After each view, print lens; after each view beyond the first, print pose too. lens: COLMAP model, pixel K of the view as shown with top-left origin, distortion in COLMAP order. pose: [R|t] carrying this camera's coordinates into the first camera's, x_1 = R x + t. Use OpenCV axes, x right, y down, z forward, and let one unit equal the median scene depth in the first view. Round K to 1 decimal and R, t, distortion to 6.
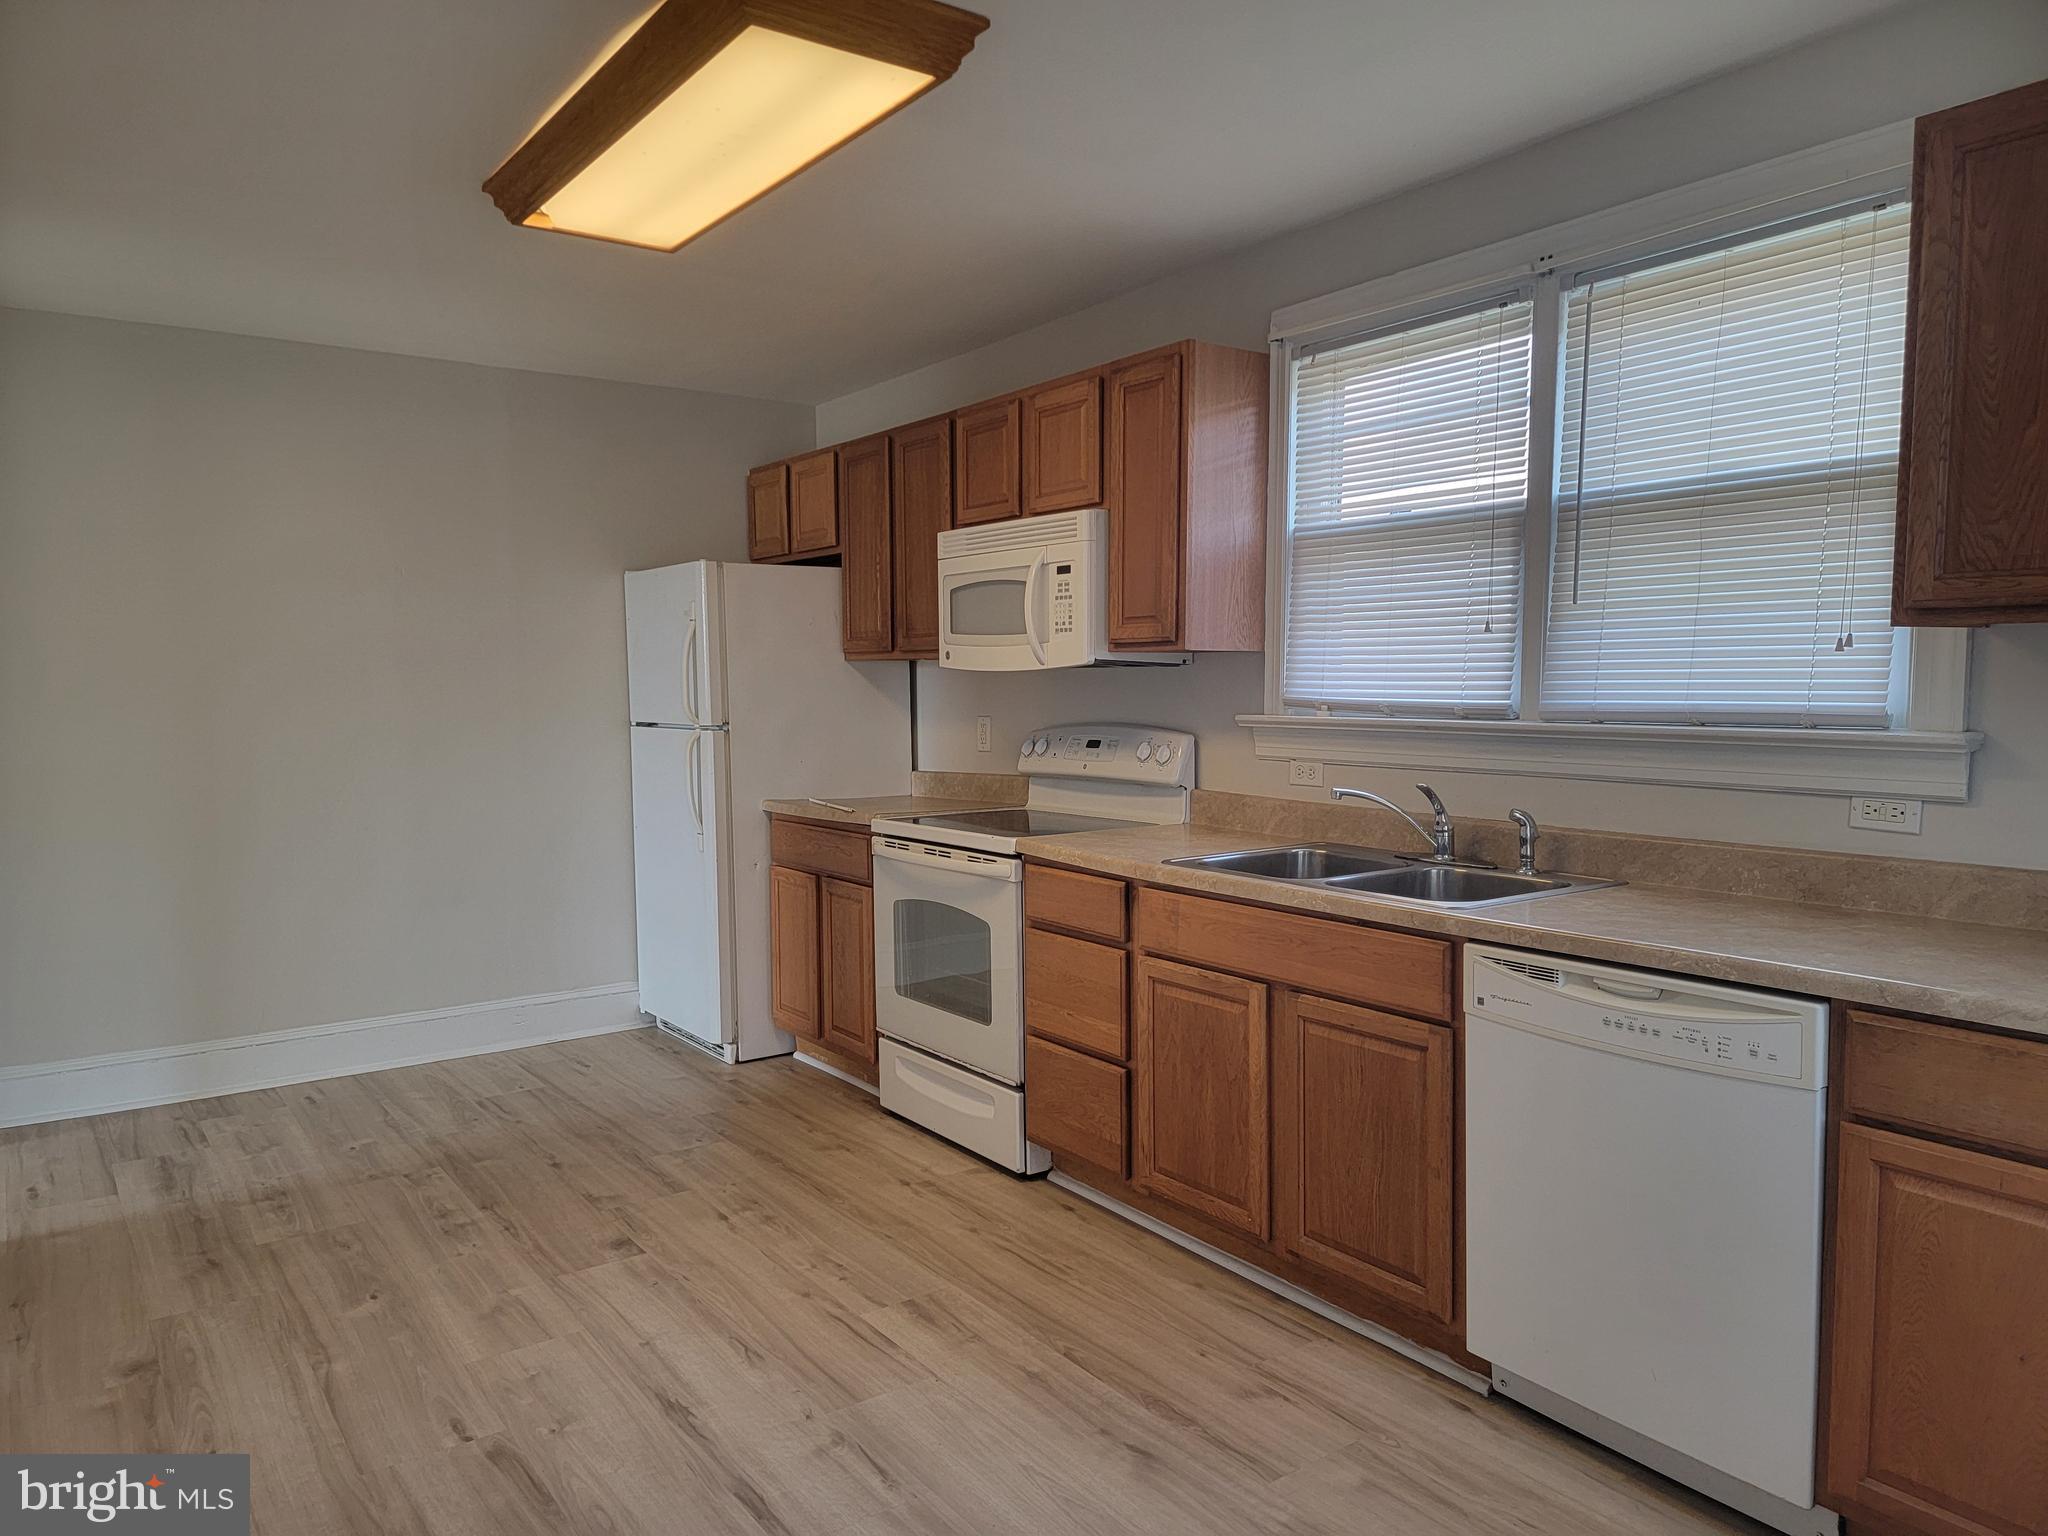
lens RADIAL K [[1411.1, 0, 1018.4], [0, 1411.1, 796.0], [0, 0, 1]] dist [0.078255, -0.041379]
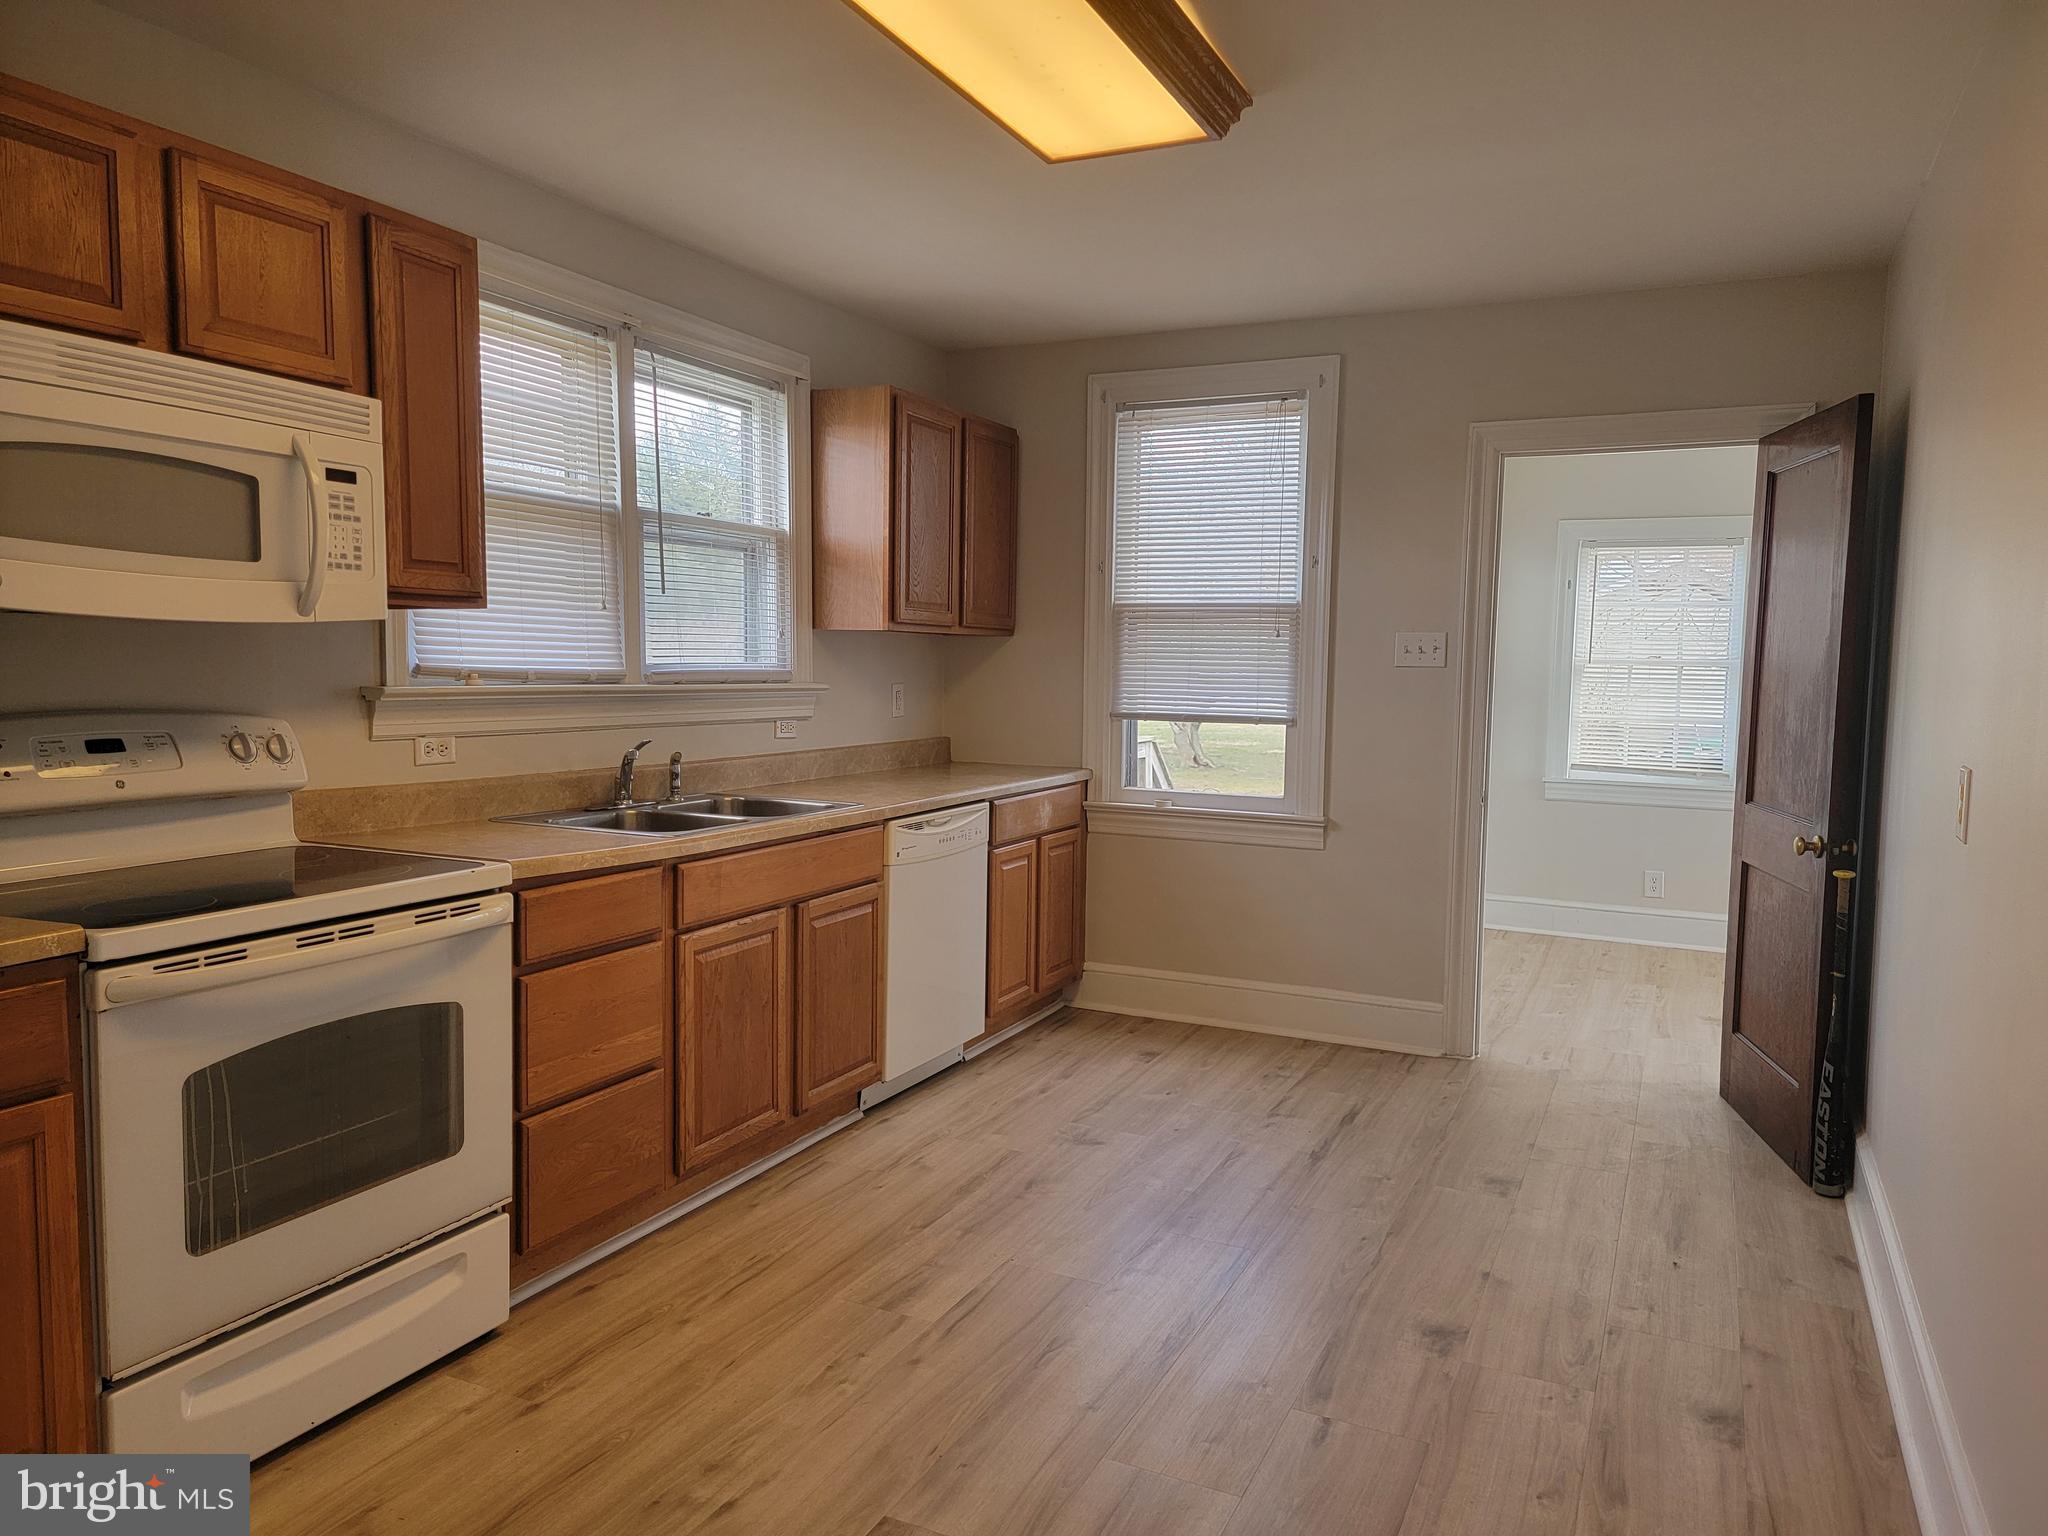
lens RADIAL K [[1411.1, 0, 1029.4], [0, 1411.1, 782.7], [0, 0, 1]] dist [0.078255, -0.041379]
pose [[-0.491511, -0.077372, 0.867427, -0.853693], [0.061608, 0.990461, 0.123256, -0.093596], [-0.868689, 0.114022, -0.482056, 1.241252]]
